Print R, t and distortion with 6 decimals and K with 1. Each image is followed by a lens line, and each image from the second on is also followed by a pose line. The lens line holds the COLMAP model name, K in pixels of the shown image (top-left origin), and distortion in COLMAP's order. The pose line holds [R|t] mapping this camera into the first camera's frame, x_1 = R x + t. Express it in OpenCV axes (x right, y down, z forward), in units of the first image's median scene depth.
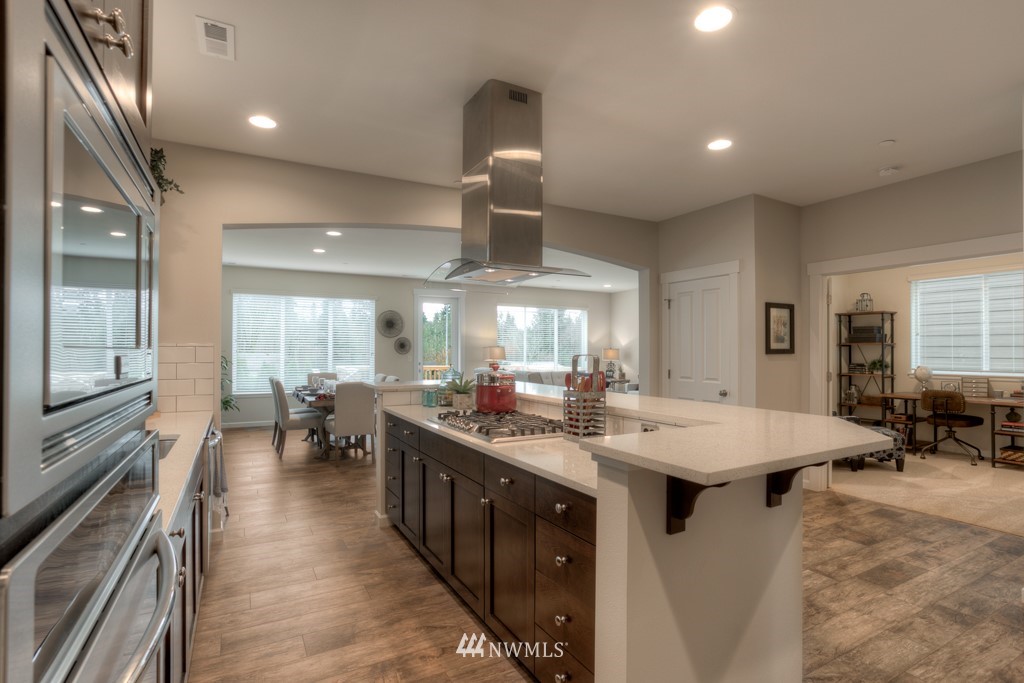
lens RADIAL K [[492.6, 0, 504.4], [0, 492.6, 343.3], [0, 0, 1]] dist [-0.037730, 0.007211]
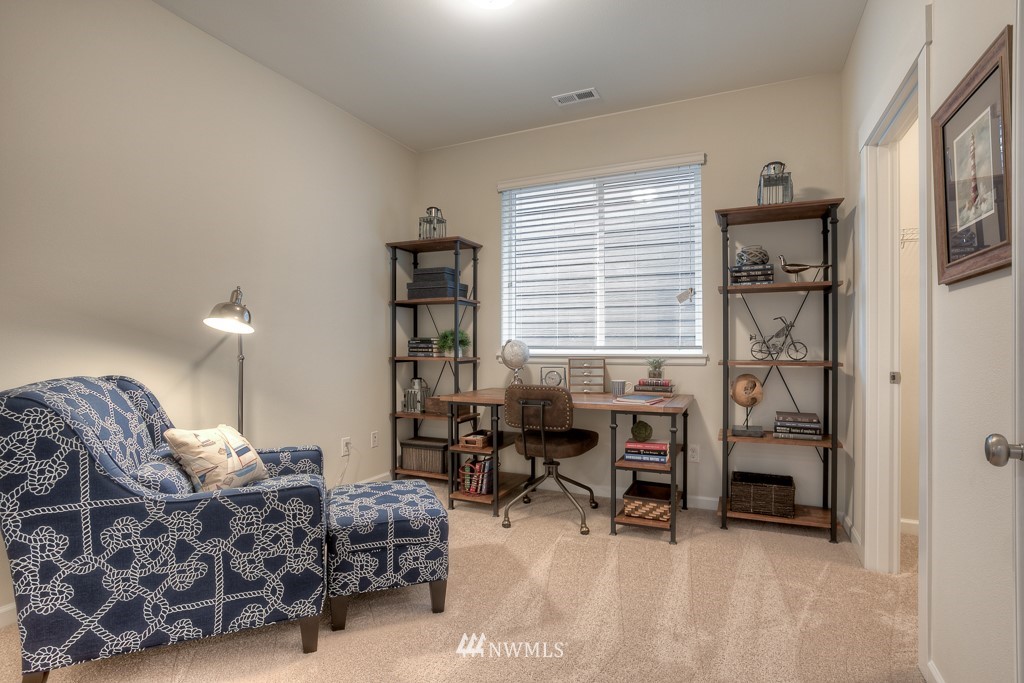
lens RADIAL K [[492.6, 0, 515.9], [0, 492.6, 343.0], [0, 0, 1]] dist [-0.037730, 0.007211]
pose [[0.800546, -0.001972, 0.599268, 0.540938], [-0.008437, 0.999858, 0.014561, 0.042816], [-0.599212, -0.016713, 0.800416, 0.555746]]
